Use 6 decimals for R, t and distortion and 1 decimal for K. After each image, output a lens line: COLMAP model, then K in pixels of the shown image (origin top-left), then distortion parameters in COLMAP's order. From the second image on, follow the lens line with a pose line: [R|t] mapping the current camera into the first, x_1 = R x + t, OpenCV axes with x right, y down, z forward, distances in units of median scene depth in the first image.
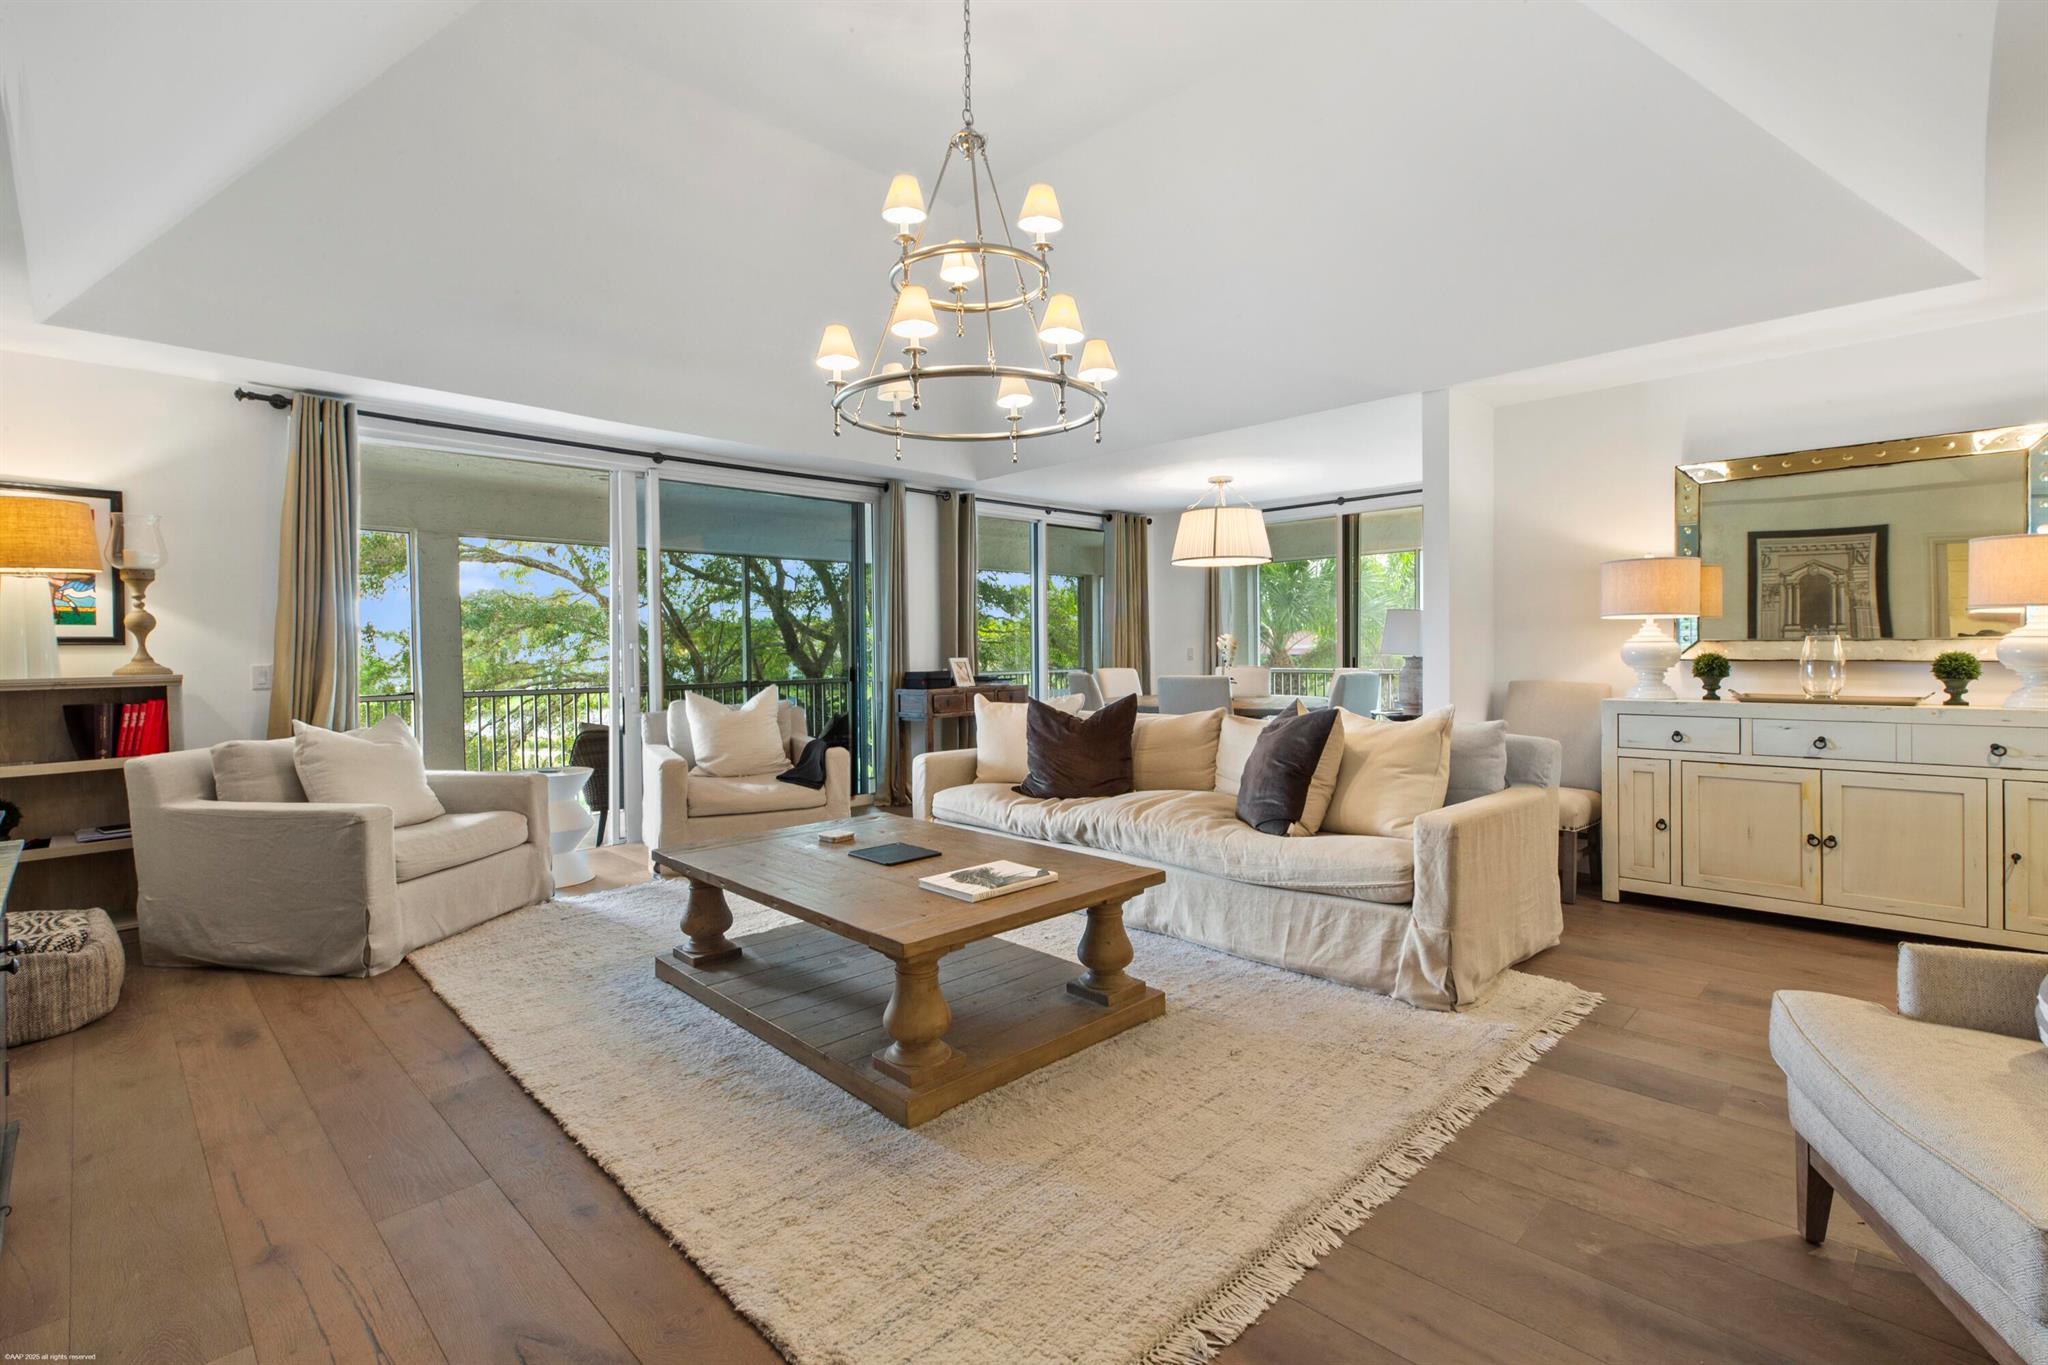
lens RADIAL K [[948.4, 0, 1017.7], [0, 948.4, 662.3], [0, 0, 1]] dist [0.002505, -0.000165]
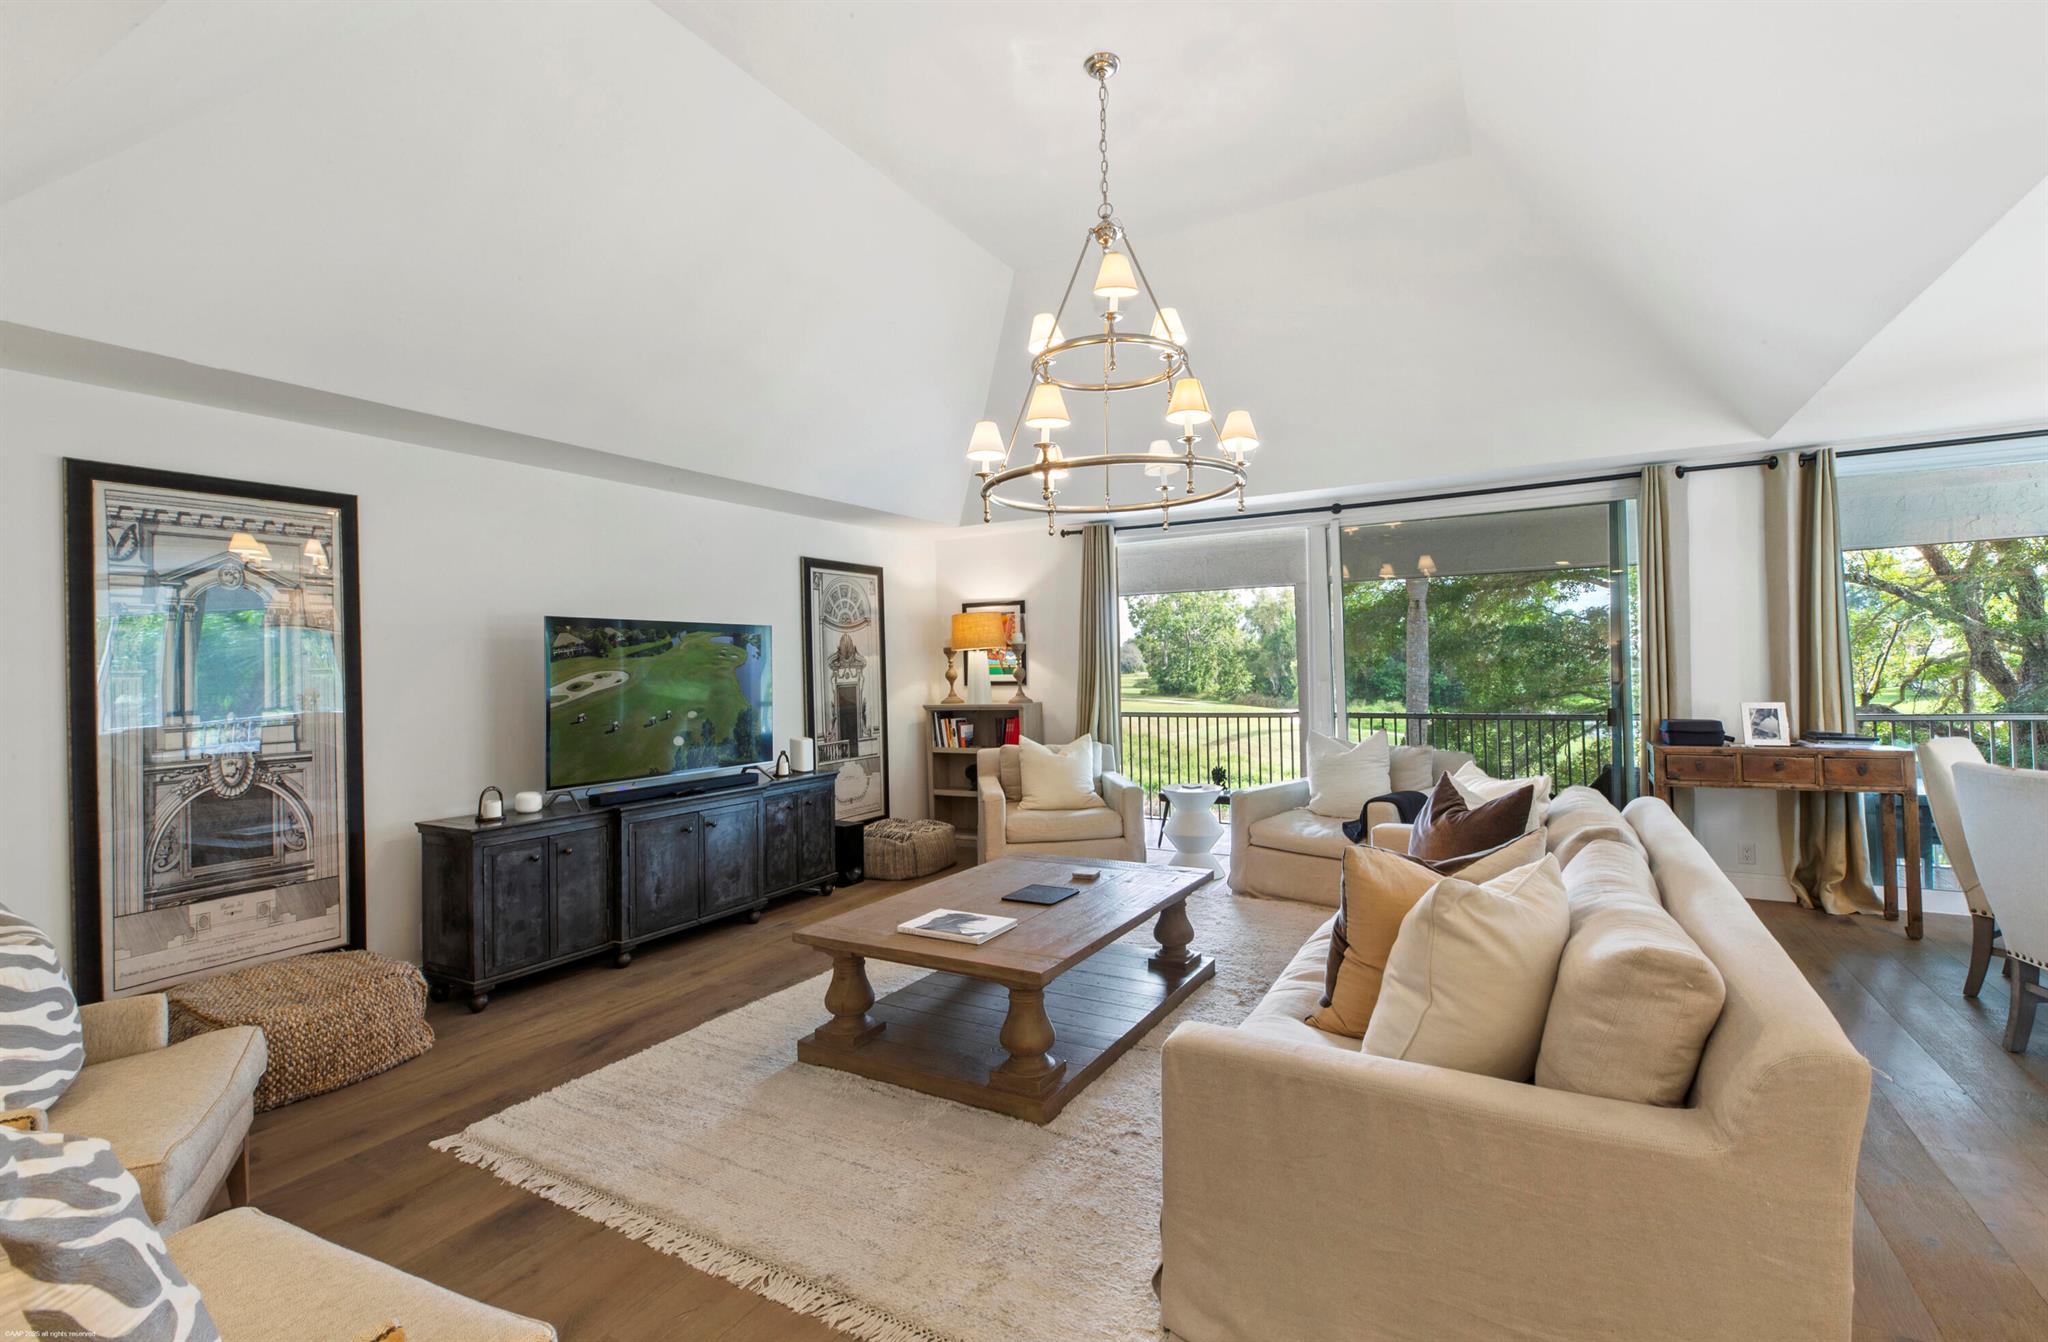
lens RADIAL K [[925.4, 0, 1018.1], [0, 925.4, 654.1], [0, 0, 1]] dist [0.000191, -0.000026]
pose [[0.263213, -0.008343, -0.964702, 0.742801], [0.007575, 0.999950, -0.006581, -0.066067], [0.964708, -0.005575, 0.263263, 0.525875]]
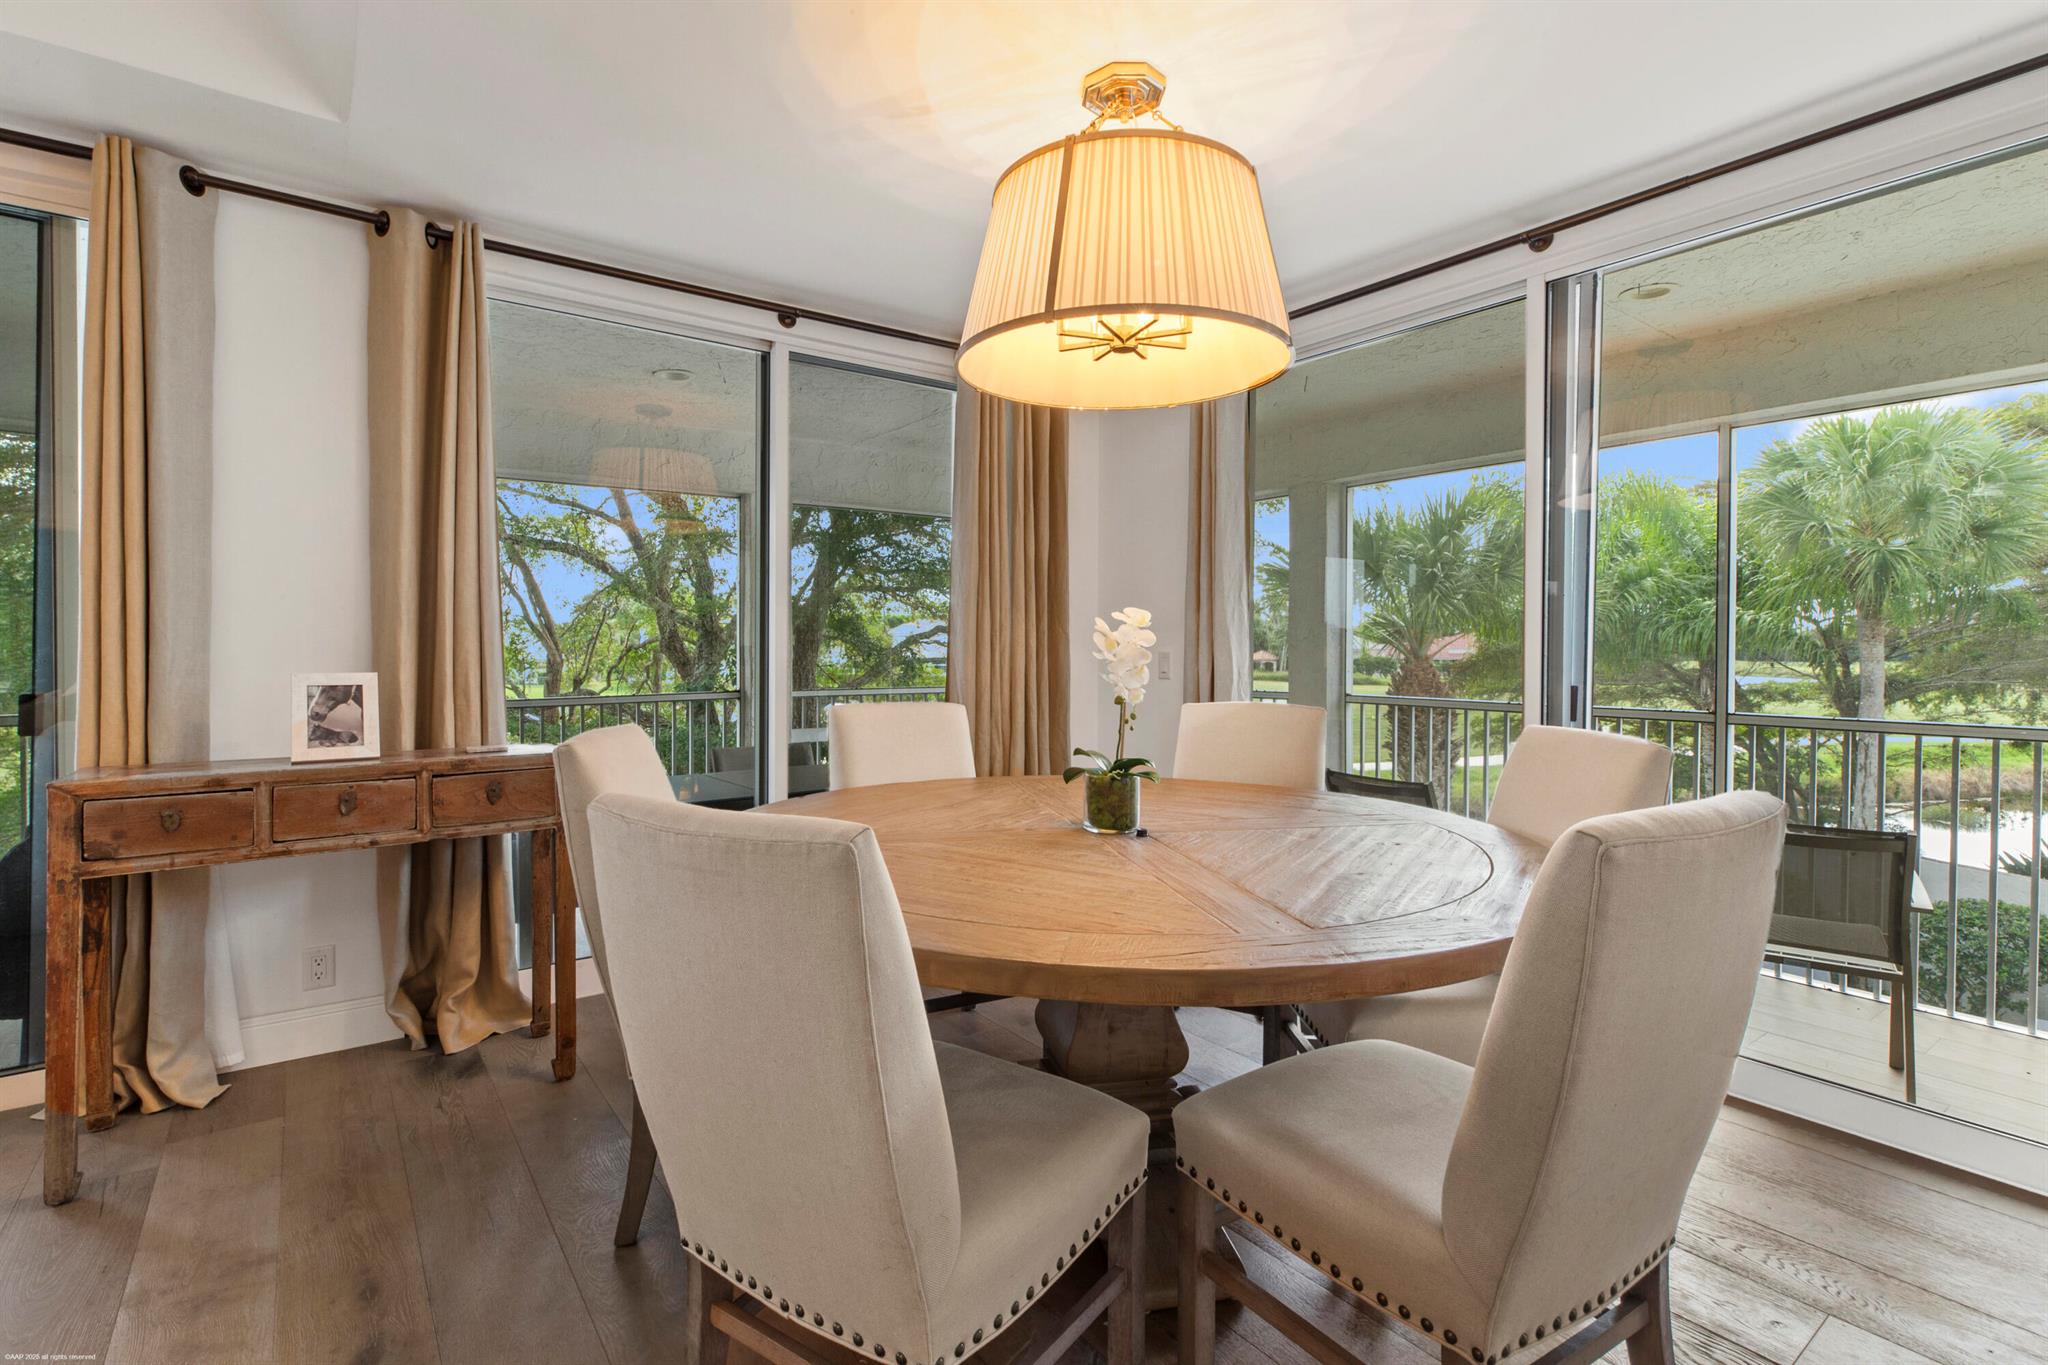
lens RADIAL K [[948.4, 0, 1017.7], [0, 948.4, 662.3], [0, 0, 1]] dist [0.002505, -0.000165]
pose [[0.988892, 0.018329, -0.147500, 0.388394], [-0.018125, 0.999832, 0.002728, -0.023397], [0.147526, -0.000024, 0.989058, 1.187860]]
